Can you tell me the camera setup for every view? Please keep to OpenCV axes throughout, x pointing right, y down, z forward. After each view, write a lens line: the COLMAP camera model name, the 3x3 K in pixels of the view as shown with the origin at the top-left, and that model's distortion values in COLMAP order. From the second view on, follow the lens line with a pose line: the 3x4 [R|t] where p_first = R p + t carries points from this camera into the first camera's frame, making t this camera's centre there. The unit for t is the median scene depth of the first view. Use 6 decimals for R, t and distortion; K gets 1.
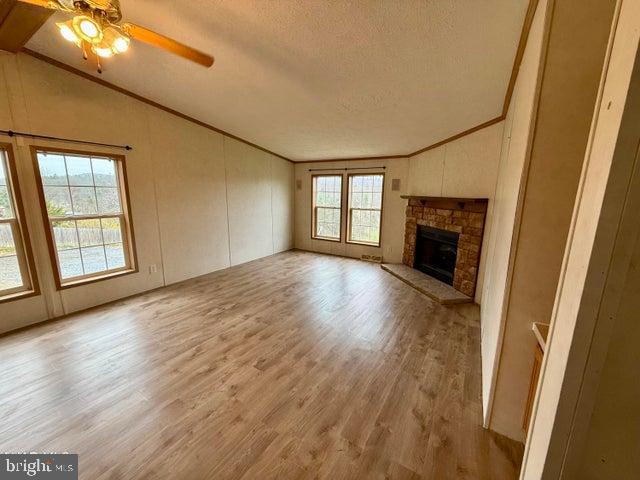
lens RADIAL K [[254.5, 0, 317.2], [0, 254.5, 239.1], [0, 0, 1]] dist [0.000152, 0.000048]
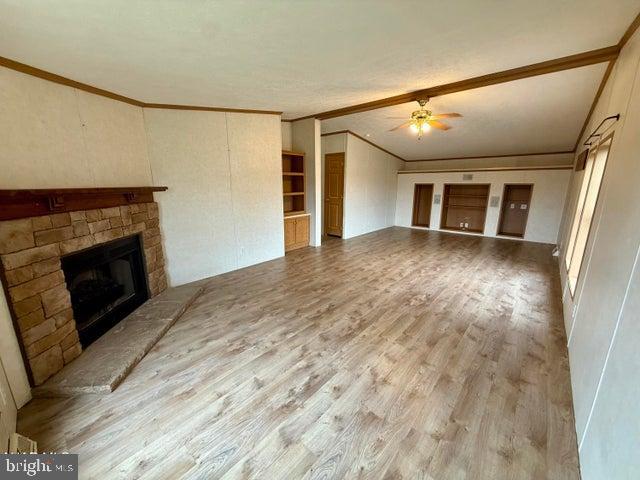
lens RADIAL K [[254.5, 0, 320.0], [0, 254.5, 241.0], [0, 0, 1]] dist [0.000152, 0.000048]
pose [[-0.986682, -0.050411, 0.154654, -0.129556], [0.015492, 0.917323, 0.397843, -0.342671], [-0.161923, 0.394940, -0.904325, 1.840740]]
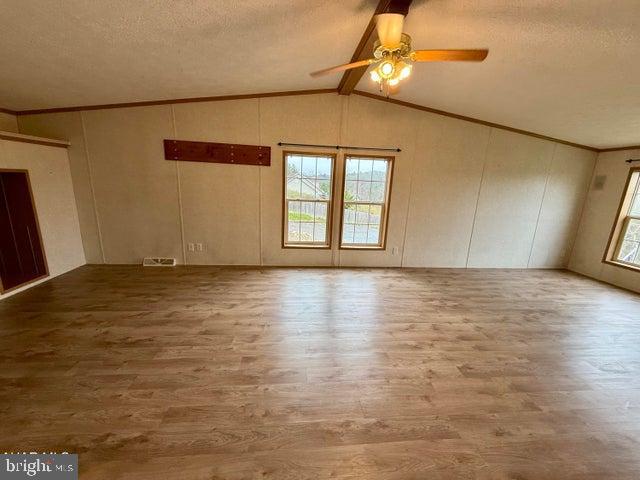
lens RADIAL K [[254.5, 0, 318.5], [0, 254.5, 238.9], [0, 0, 1]] dist [0.000152, 0.000048]
pose [[0.605561, 0.190408, -0.772684, 0.059487], [-0.178345, 0.978728, 0.101411, 0.008056], [0.775557, 0.076394, 0.626638, -0.044183]]
